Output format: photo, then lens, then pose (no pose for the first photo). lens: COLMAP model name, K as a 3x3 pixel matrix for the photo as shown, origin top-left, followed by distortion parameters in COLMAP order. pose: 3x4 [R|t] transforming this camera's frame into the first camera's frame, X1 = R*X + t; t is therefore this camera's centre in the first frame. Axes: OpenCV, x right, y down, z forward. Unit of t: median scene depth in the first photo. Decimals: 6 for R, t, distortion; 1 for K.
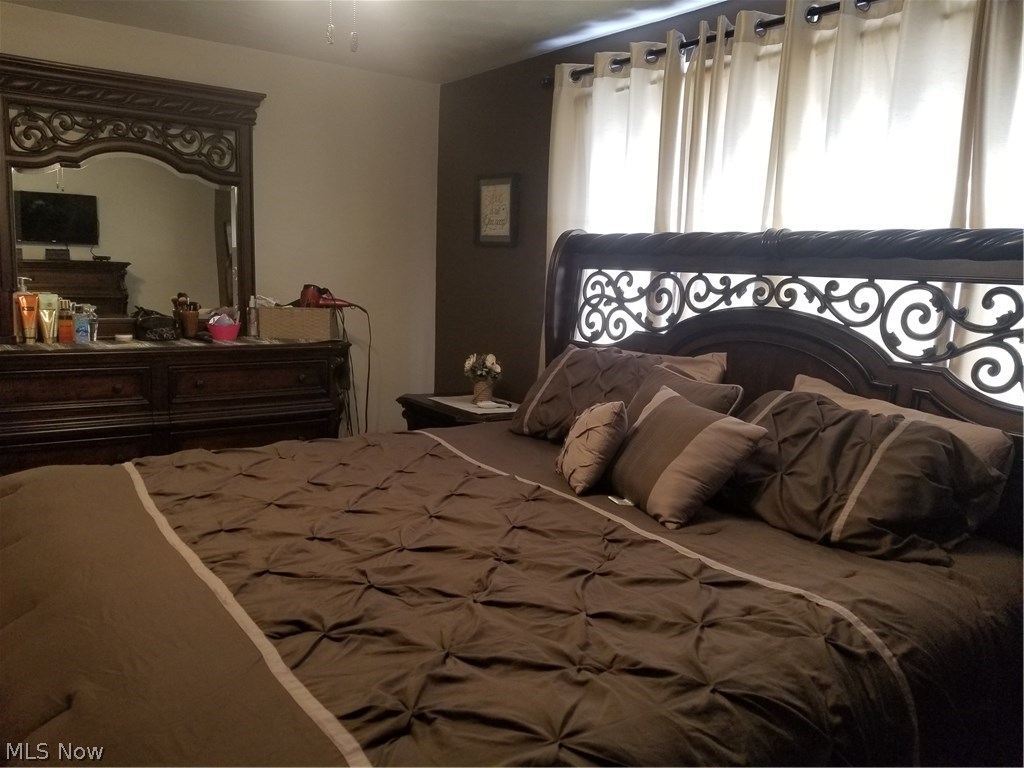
lens RADIAL K [[835.1, 0, 512.0], [0, 835.1, 384.0], [0, 0, 1]] dist [0.002861, -0.000847]
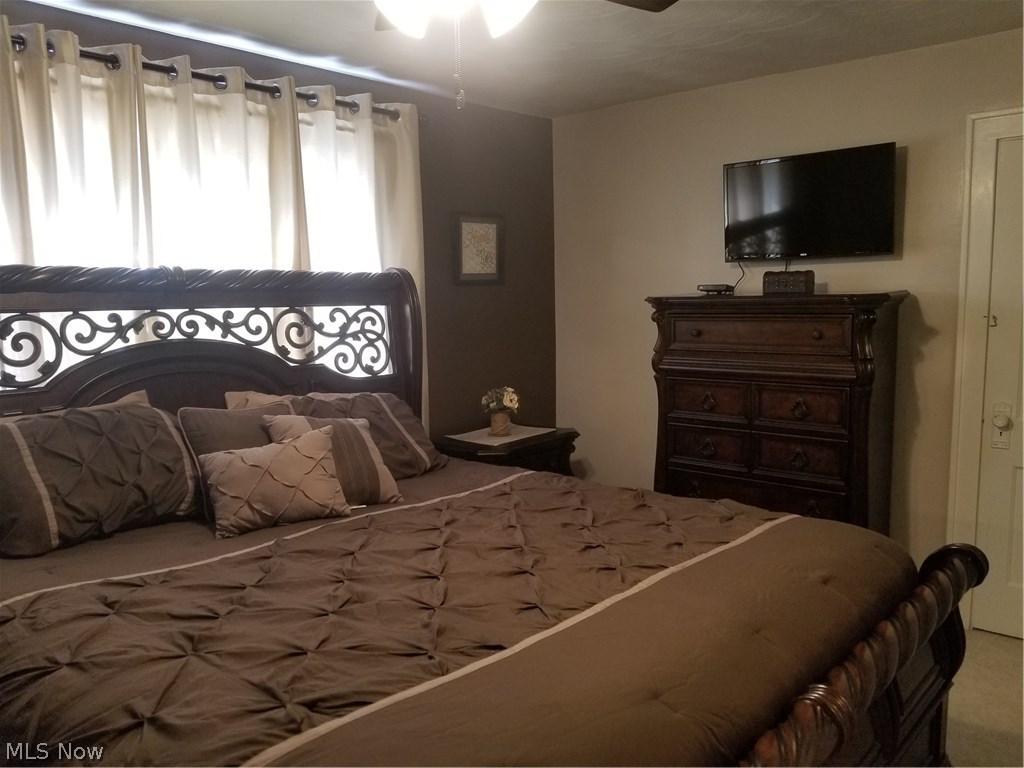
lens RADIAL K [[541.8, 0, 512.0], [0, 541.8, 384.0], [0, 0, 1]] dist [-0.001144, -0.000282]
pose [[-0.004818, -0.185473, 0.982638, -0.408711], [0.160933, 0.969696, 0.183819, -0.098110], [-0.986954, 0.159024, 0.025176, 0.586714]]
